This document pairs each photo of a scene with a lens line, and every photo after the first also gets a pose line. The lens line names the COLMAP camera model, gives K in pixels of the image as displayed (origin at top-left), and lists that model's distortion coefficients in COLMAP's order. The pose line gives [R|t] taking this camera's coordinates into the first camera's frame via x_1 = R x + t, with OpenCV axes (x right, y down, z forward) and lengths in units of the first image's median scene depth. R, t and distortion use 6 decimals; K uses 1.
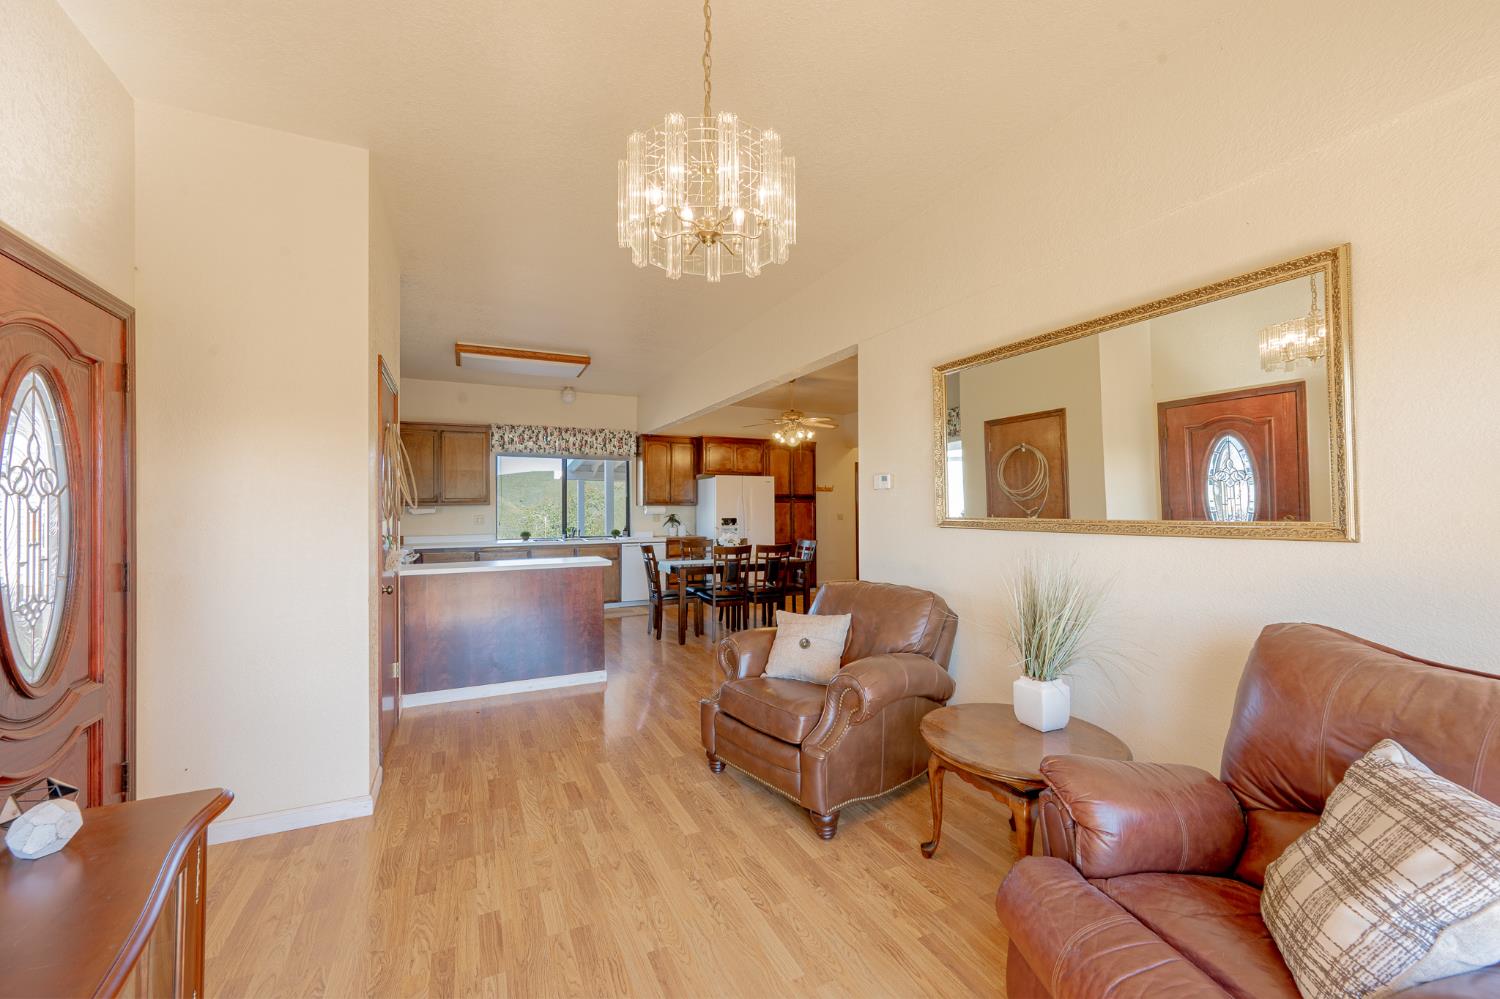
lens RADIAL K [[593.4, 0, 753.2], [0, 593.4, 507.2], [0, 0, 1]] dist [0.000498, 0.000001]
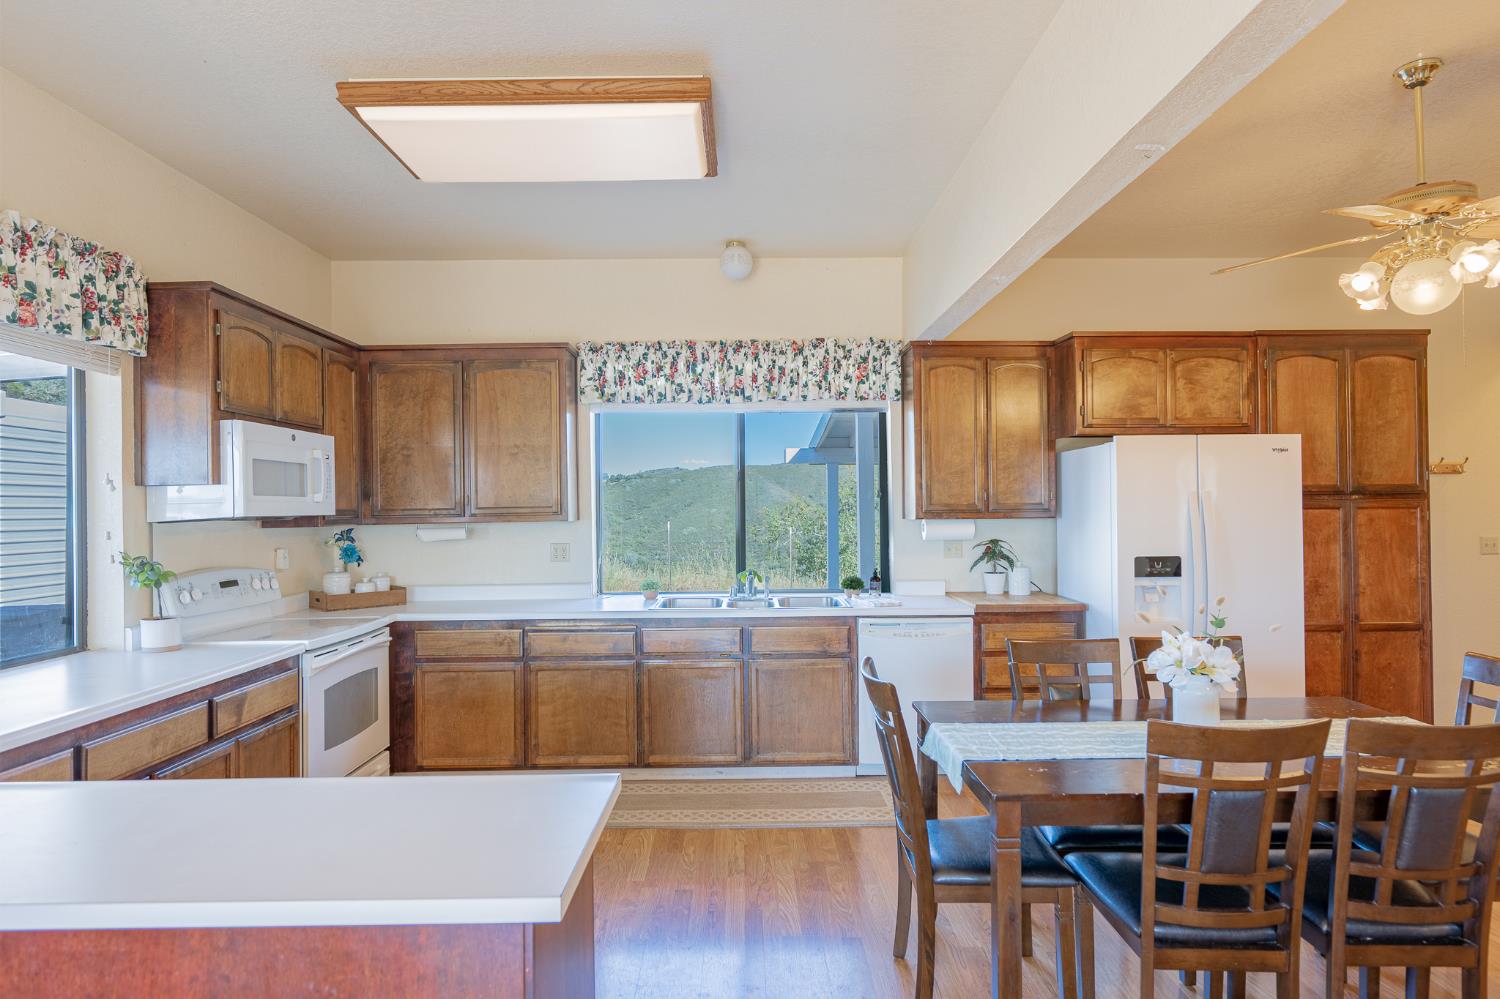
lens RADIAL K [[819.3, 0, 748.8], [0, 819.3, 504.0], [0, 0, 1]] dist [0.001719, -0.003126]
pose [[0.901244, -0.007399, -0.433248, -0.046444], [0.007251, 0.999972, -0.001995, -0.012940], [0.433251, -0.001343, 0.901273, 0.443349]]
